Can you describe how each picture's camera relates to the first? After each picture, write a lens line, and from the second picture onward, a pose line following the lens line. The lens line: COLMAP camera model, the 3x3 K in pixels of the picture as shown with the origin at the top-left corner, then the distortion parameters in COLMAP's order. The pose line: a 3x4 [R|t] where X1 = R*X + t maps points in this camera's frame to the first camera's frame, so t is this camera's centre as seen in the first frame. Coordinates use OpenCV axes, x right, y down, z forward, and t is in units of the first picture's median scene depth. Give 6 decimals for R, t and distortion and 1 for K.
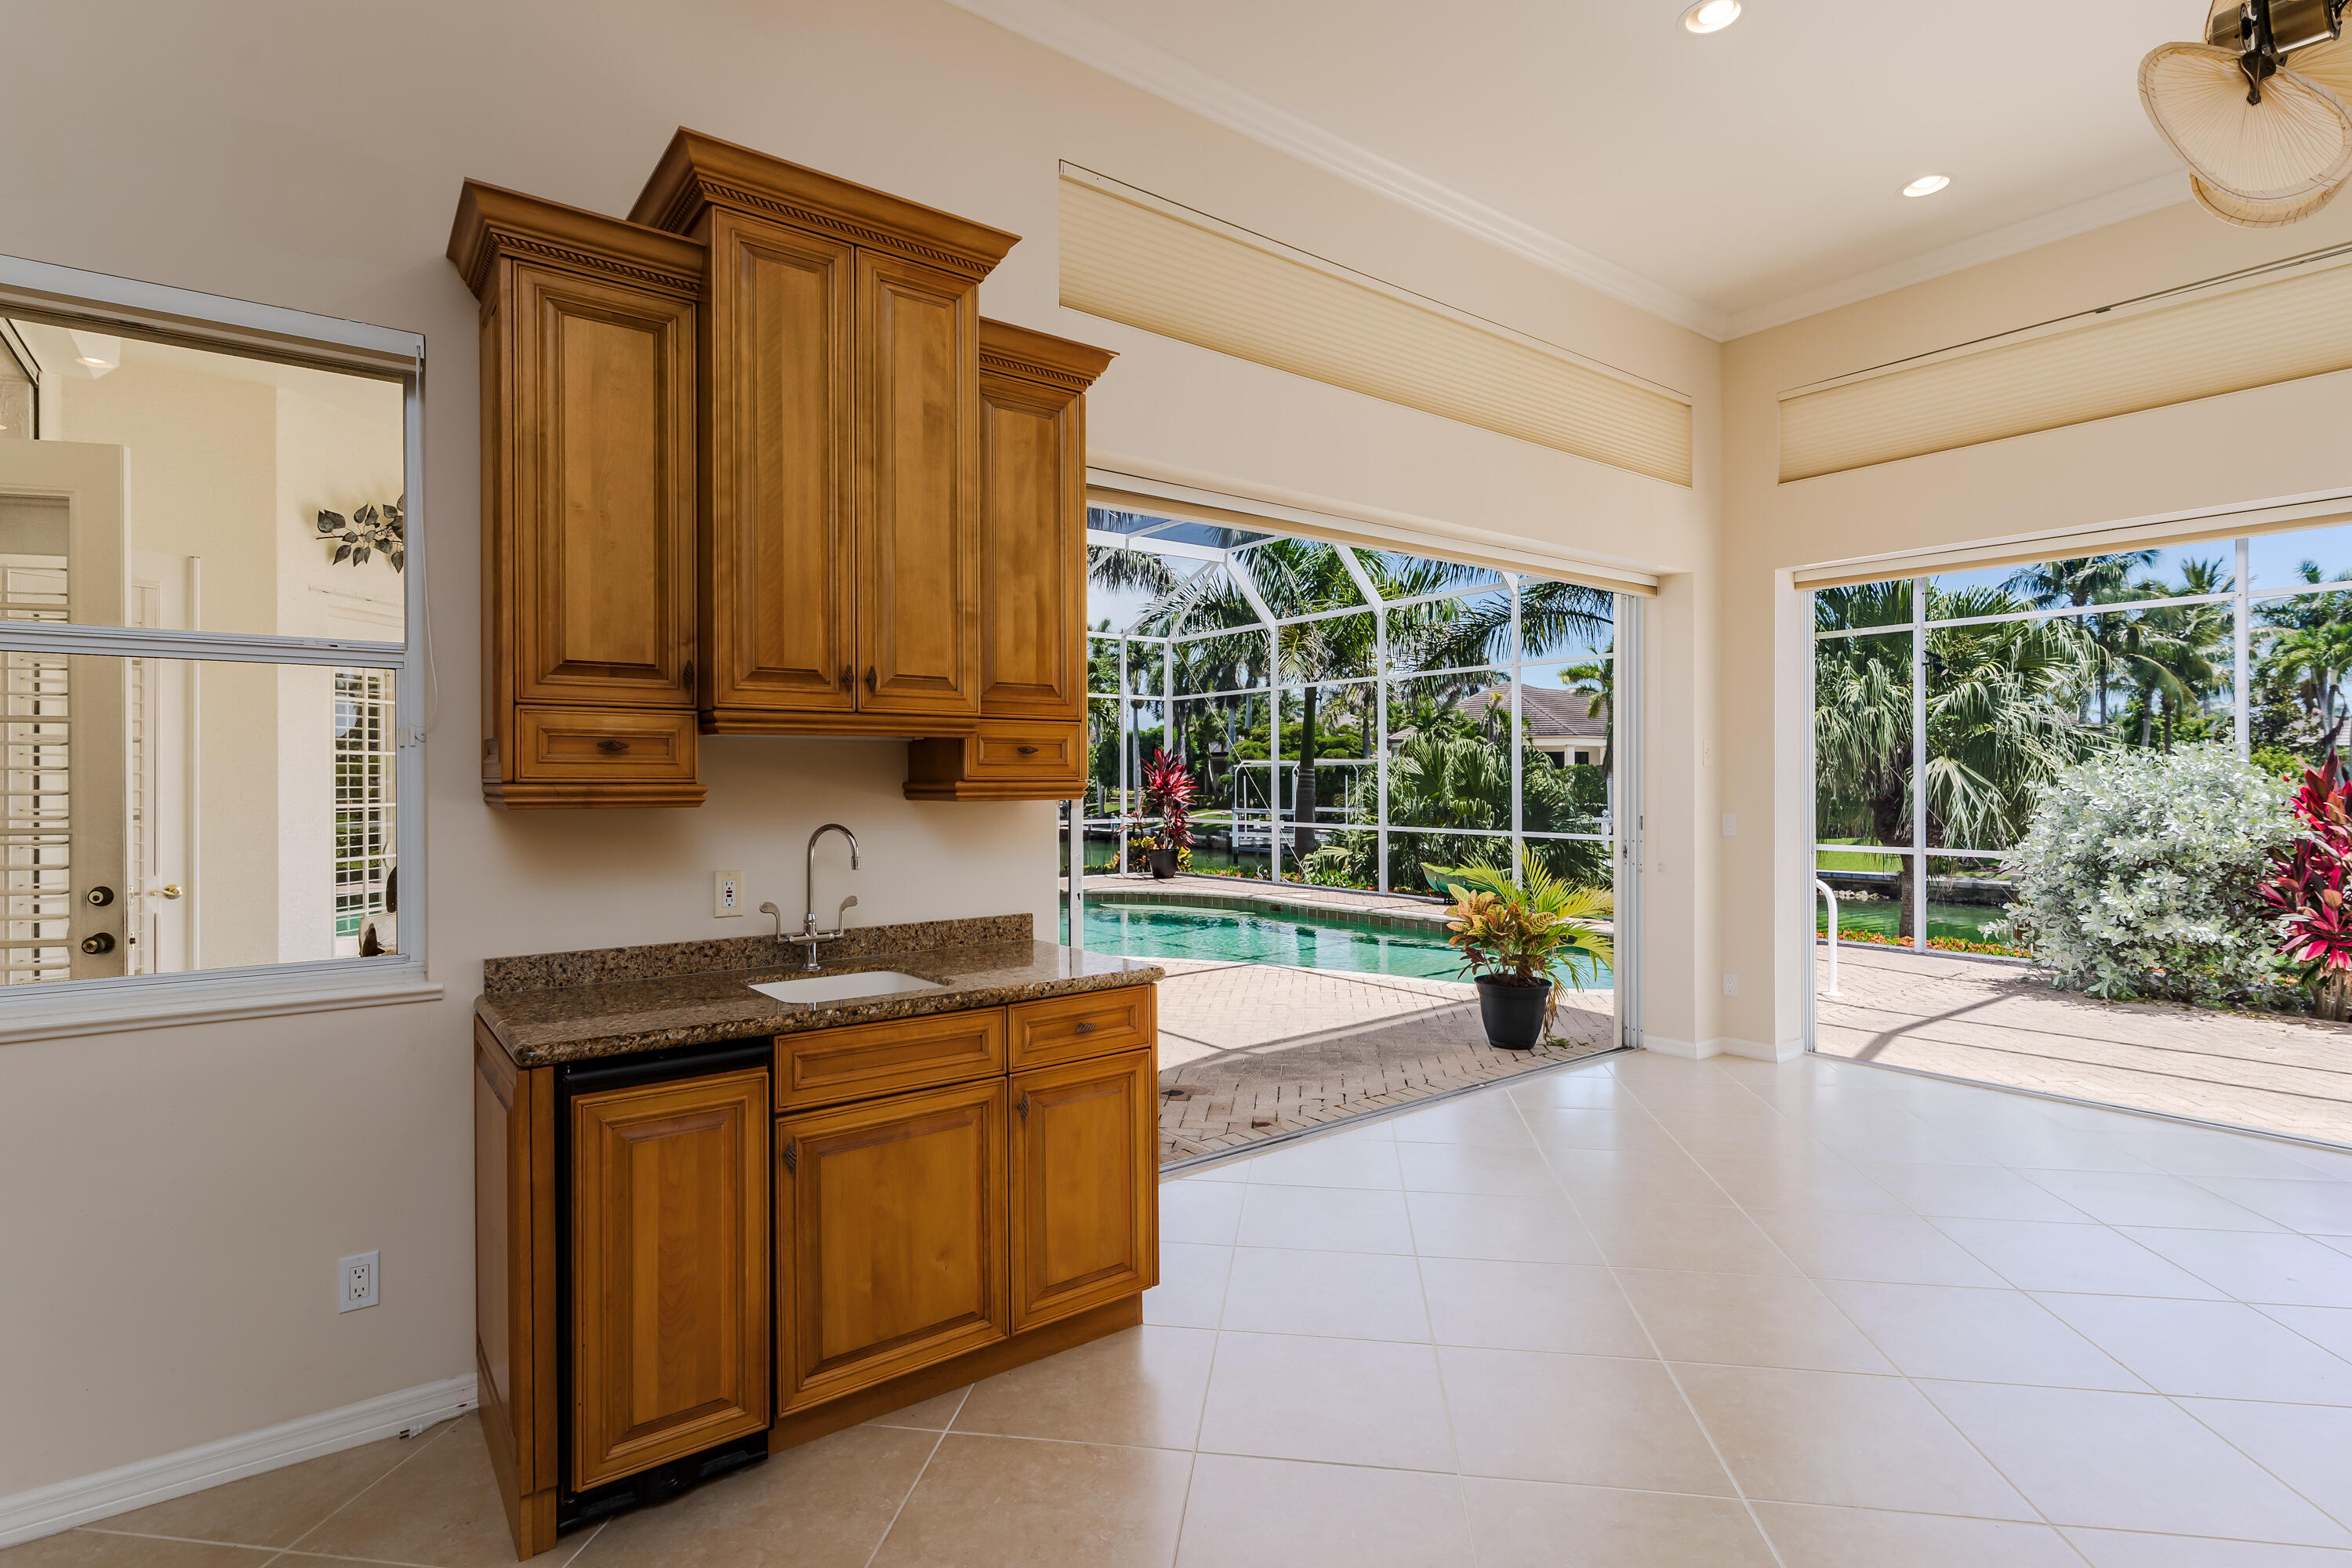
lens RADIAL K [[1133.6, 0, 1161.1], [0, 1133.6, 785.0], [0, 0, 1]] dist [0.007925, 0.000109]
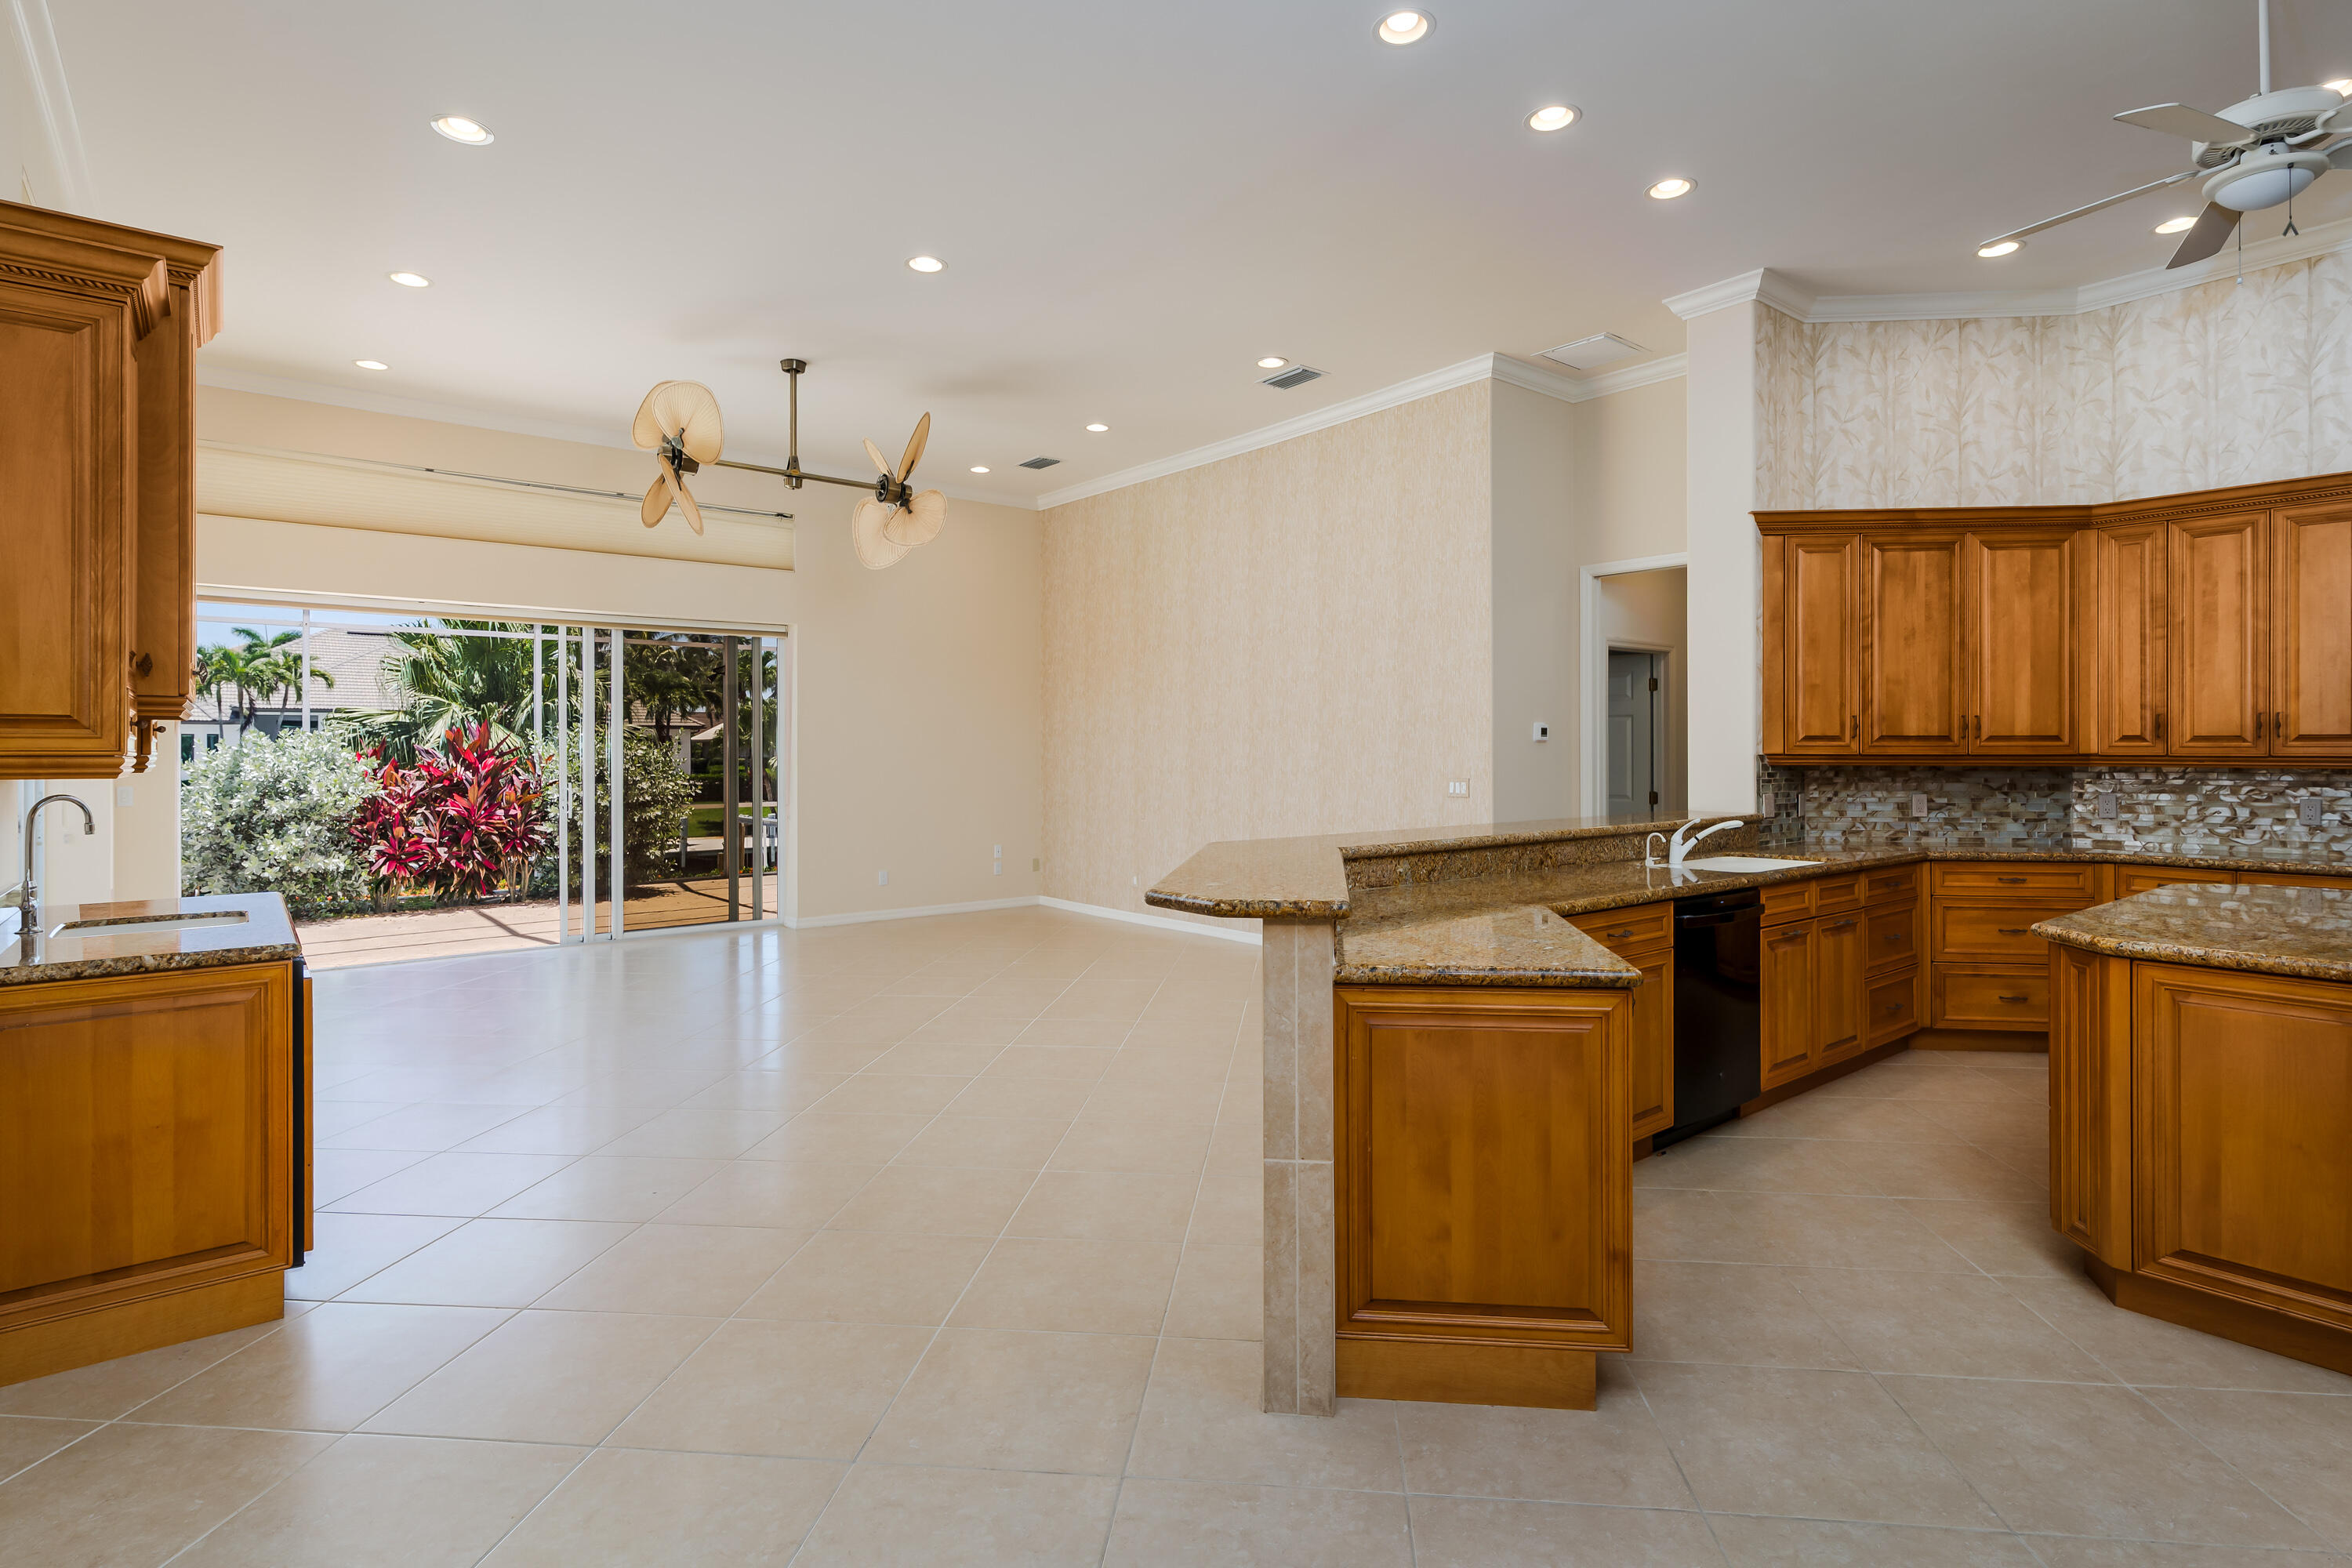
lens RADIAL K [[1133.6, 0, 1186.2], [0, 1133.6, 751.6], [0, 0, 1]] dist [0.007925, 0.000109]
pose [[-0.024233, 0.003253, 0.999701, -1.210267], [0.008325, 0.999961, -0.003052, 0.004686], [-0.999672, 0.008249, -0.024259, -0.084845]]
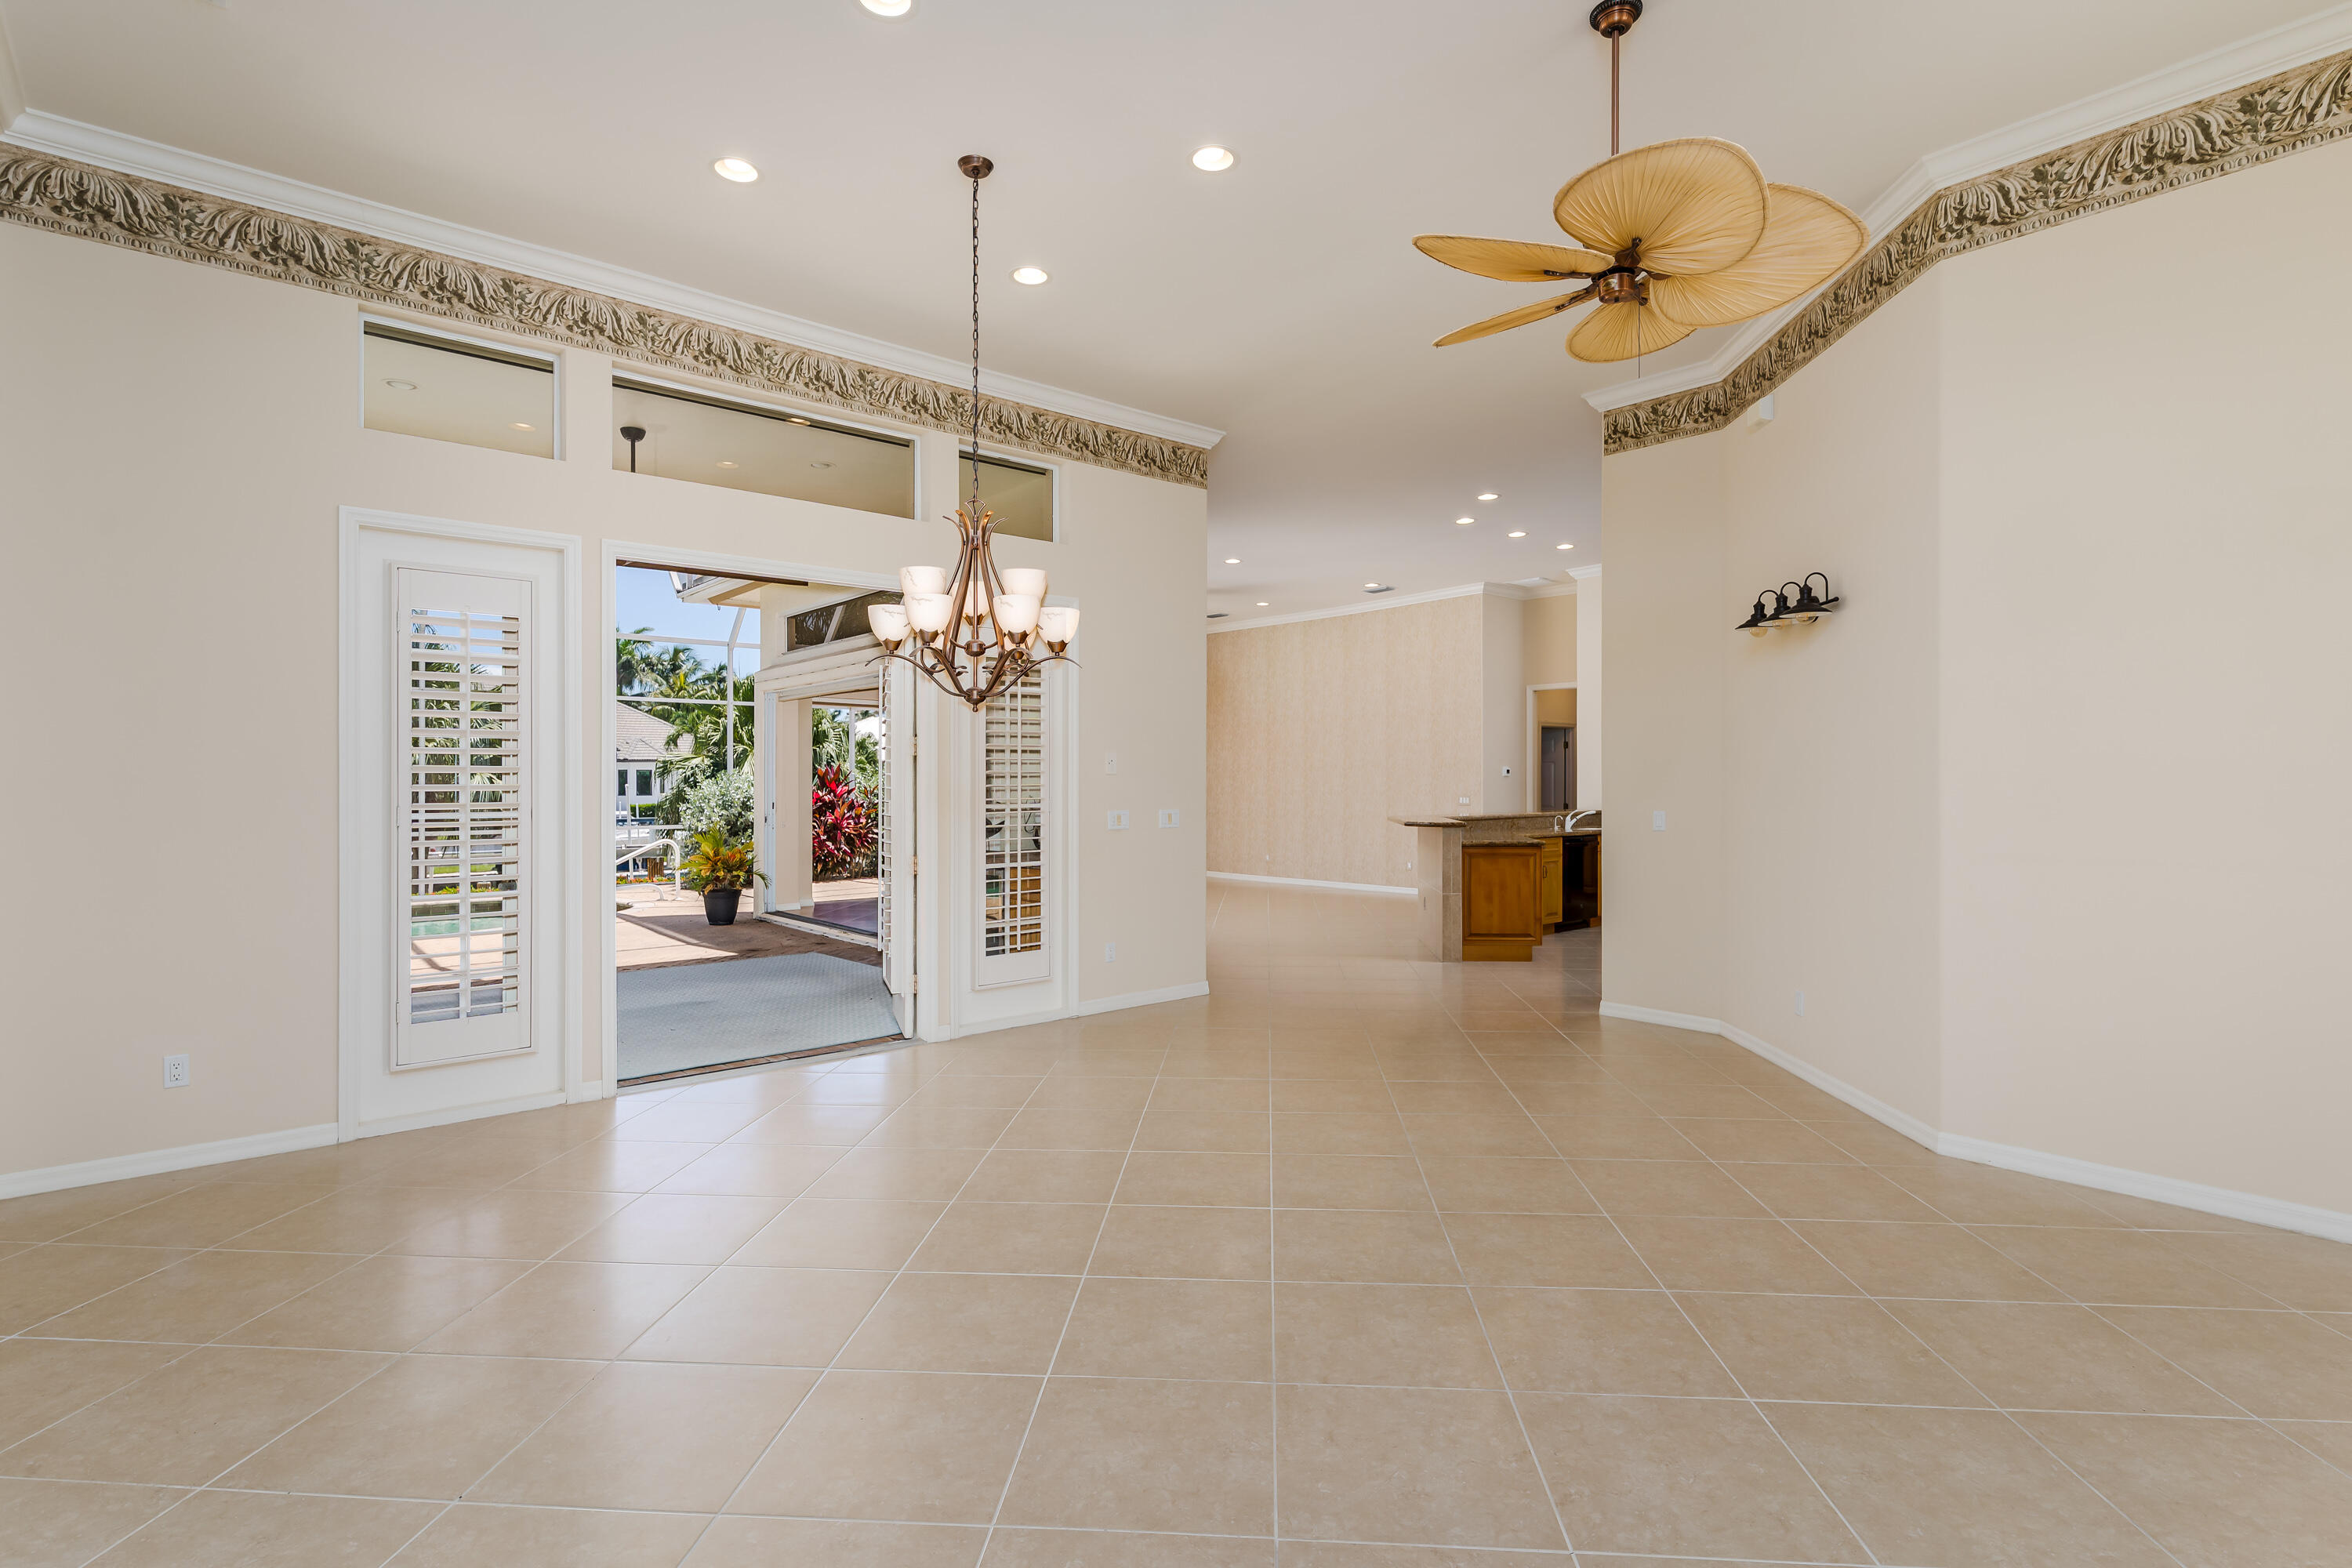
lens RADIAL K [[1133.6, 0, 1164.7], [0, 1133.6, 788.8], [0, 0, 1]] dist [0.007925, 0.000109]
pose [[-0.054445, -0.004193, 0.998508, -3.310452], [0.009155, 0.999947, 0.004698, -0.000333], [-0.998475, 0.009397, -0.054403, 0.723905]]
